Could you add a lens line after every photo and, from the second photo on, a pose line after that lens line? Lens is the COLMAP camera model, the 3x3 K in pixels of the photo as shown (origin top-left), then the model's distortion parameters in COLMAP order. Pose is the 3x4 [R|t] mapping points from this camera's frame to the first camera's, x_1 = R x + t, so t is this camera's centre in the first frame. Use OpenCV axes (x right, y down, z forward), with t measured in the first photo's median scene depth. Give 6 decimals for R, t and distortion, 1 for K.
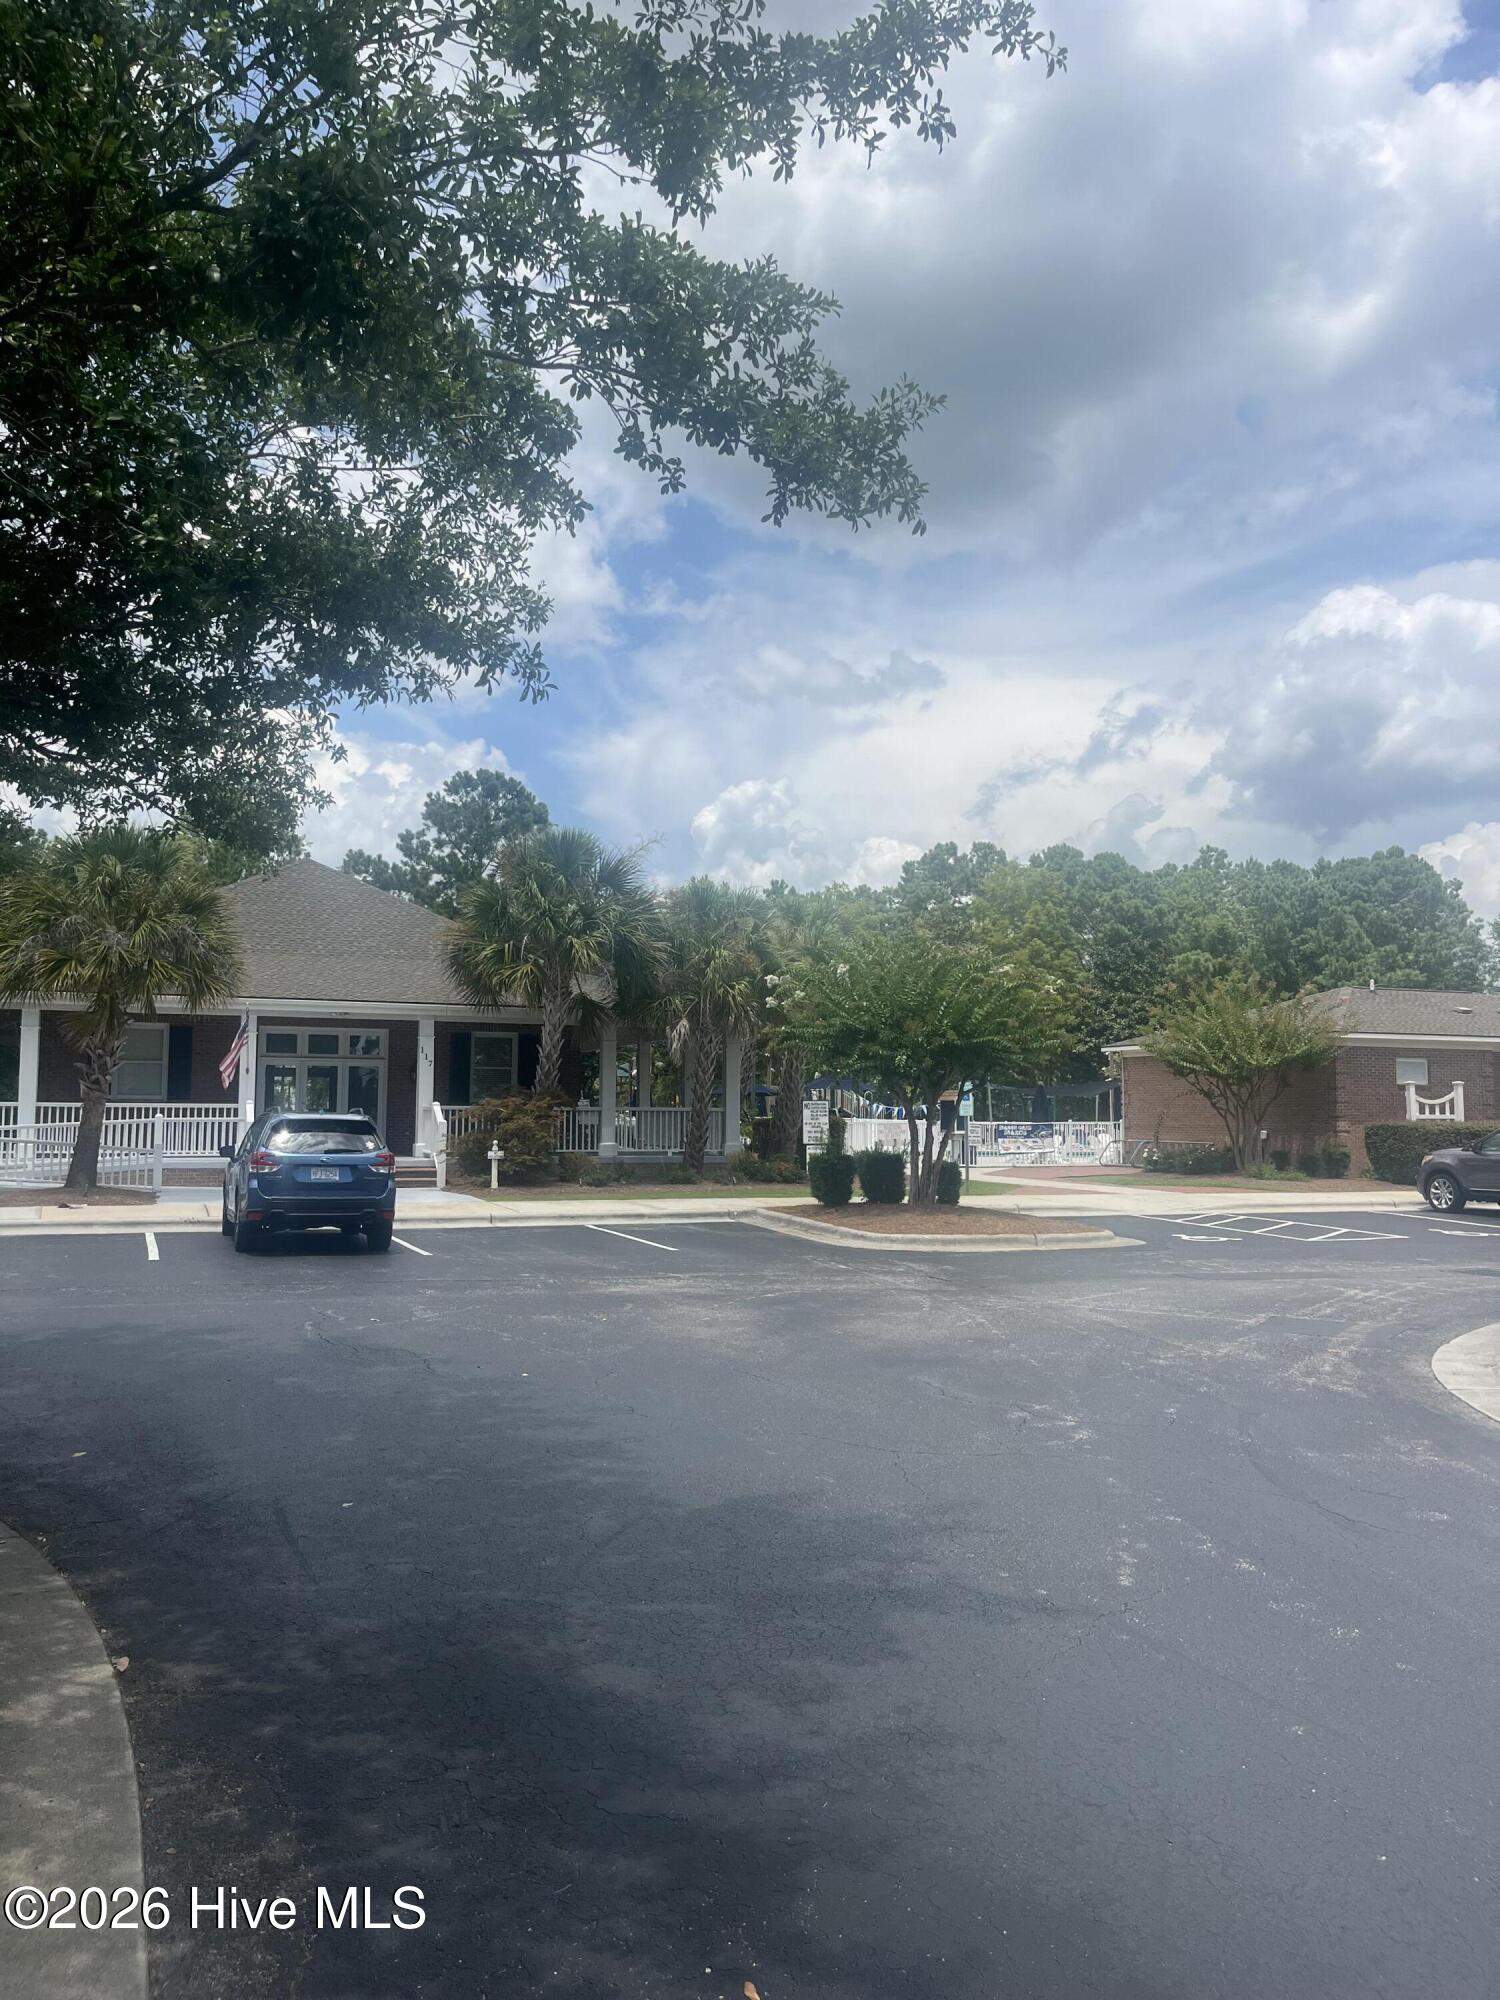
lens RADIAL K [[1506.1, 0, 732.3], [0, 1506.1, 1001.1], [0, 0, 1]] dist [-0.007325, 0.000625]
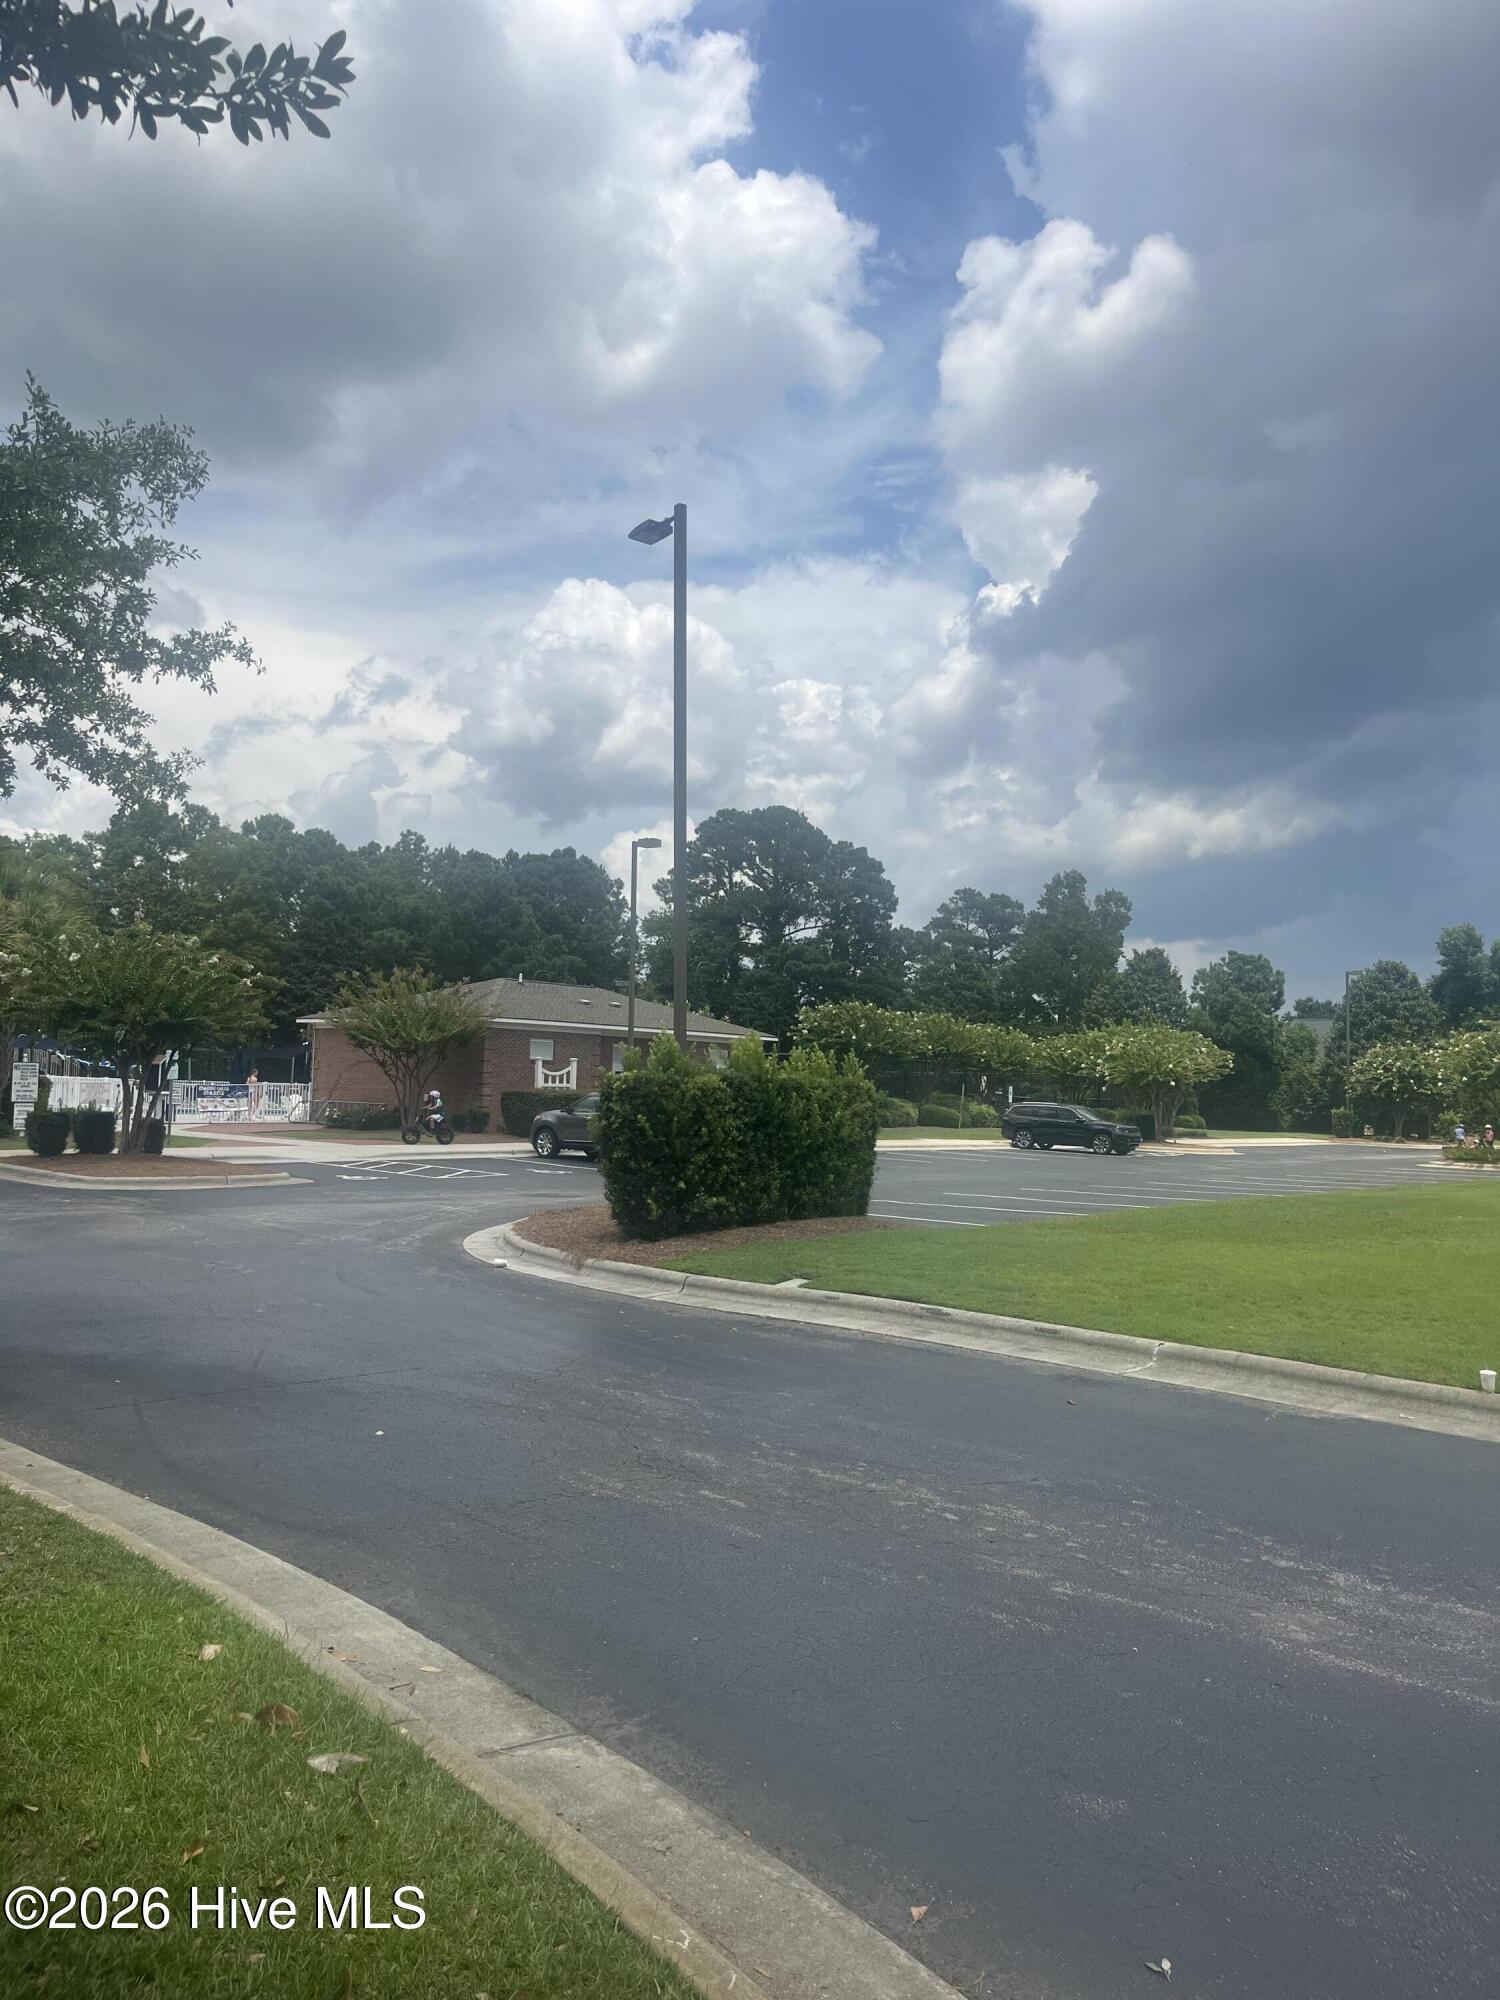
lens RADIAL K [[1506.1, 0, 734.1], [0, 1506.1, 982.2], [0, 0, 1]] dist [-0.007325, 0.000625]
pose [[0.868543, 0.048231, 0.493261, -0.036382], [-0.055718, 0.998446, 0.000480, -0.019470], [-0.492472, -0.027901, 0.869881, -0.185664]]
